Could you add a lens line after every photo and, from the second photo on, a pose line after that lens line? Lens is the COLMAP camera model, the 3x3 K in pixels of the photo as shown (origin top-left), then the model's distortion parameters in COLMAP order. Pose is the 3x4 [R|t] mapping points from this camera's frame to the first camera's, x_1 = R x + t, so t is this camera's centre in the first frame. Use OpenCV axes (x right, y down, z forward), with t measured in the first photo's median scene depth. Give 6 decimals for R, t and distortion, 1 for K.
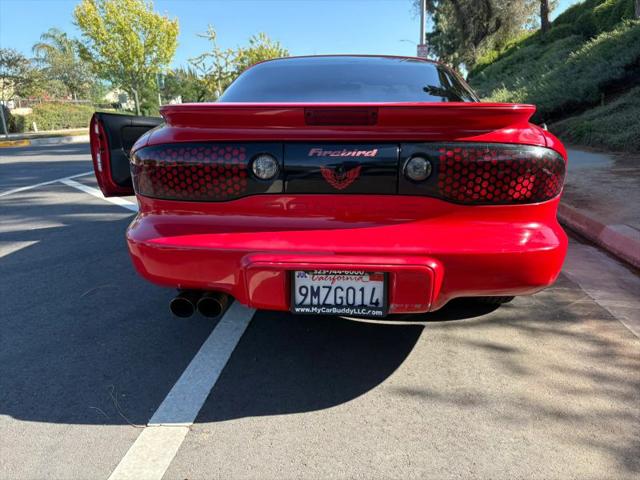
lens RADIAL K [[487.1, 0, 318.7], [0, 487.1, 239.9], [0, 0, 1]] dist [0.037484, -0.037372]
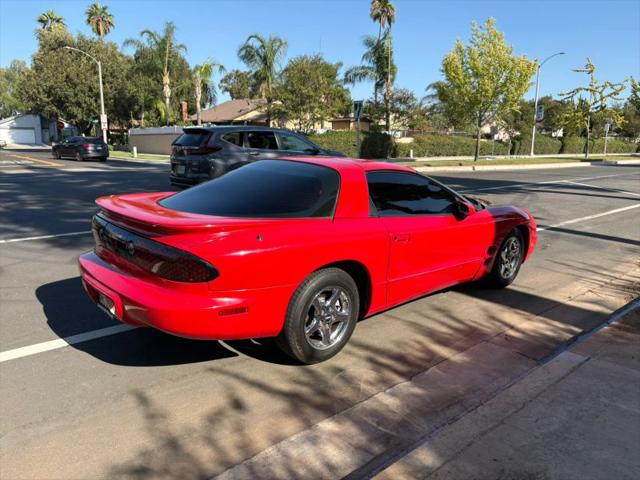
lens RADIAL K [[487.1, 0, 322.3], [0, 487.1, 233.8], [0, 0, 1]] dist [0.037484, -0.037372]
pose [[0.729204, 0.170294, -0.662768, 1.194168], [-0.211941, 0.977119, 0.017879, -0.233842], [0.650648, 0.127430, 0.748611, 0.026245]]
